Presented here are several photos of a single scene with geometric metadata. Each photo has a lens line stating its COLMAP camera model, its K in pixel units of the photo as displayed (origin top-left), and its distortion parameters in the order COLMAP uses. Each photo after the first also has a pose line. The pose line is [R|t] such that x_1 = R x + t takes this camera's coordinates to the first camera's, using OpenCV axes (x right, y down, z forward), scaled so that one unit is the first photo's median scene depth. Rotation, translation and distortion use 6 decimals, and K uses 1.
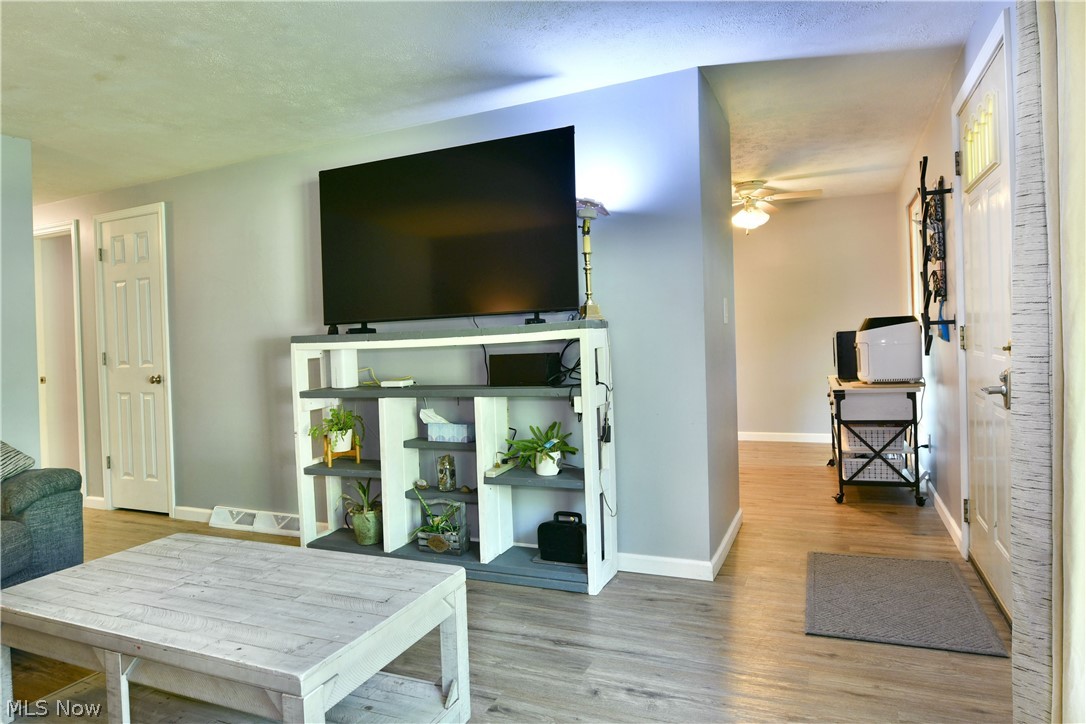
lens RADIAL K [[654.5, 0, 535.5], [0, 654.5, 358.4], [0, 0, 1]] dist [-0.011397, -0.006085]
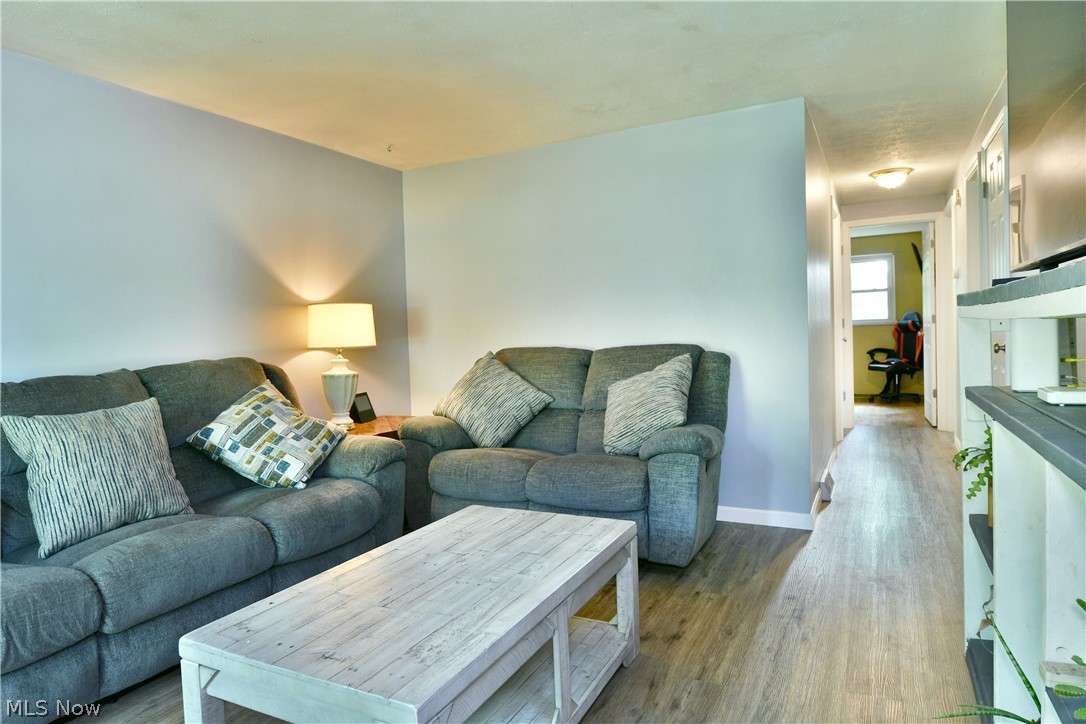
lens RADIAL K [[653.4, 0, 512.6], [0, 653.4, 359.9], [0, 0, 1]] dist [-0.018982, -0.002694]
pose [[-0.074072, 0.075335, -0.994403, 0.445353], [0.006705, 0.997158, 0.075044, -0.031298], [0.997230, -0.001109, -0.074367, 1.161093]]
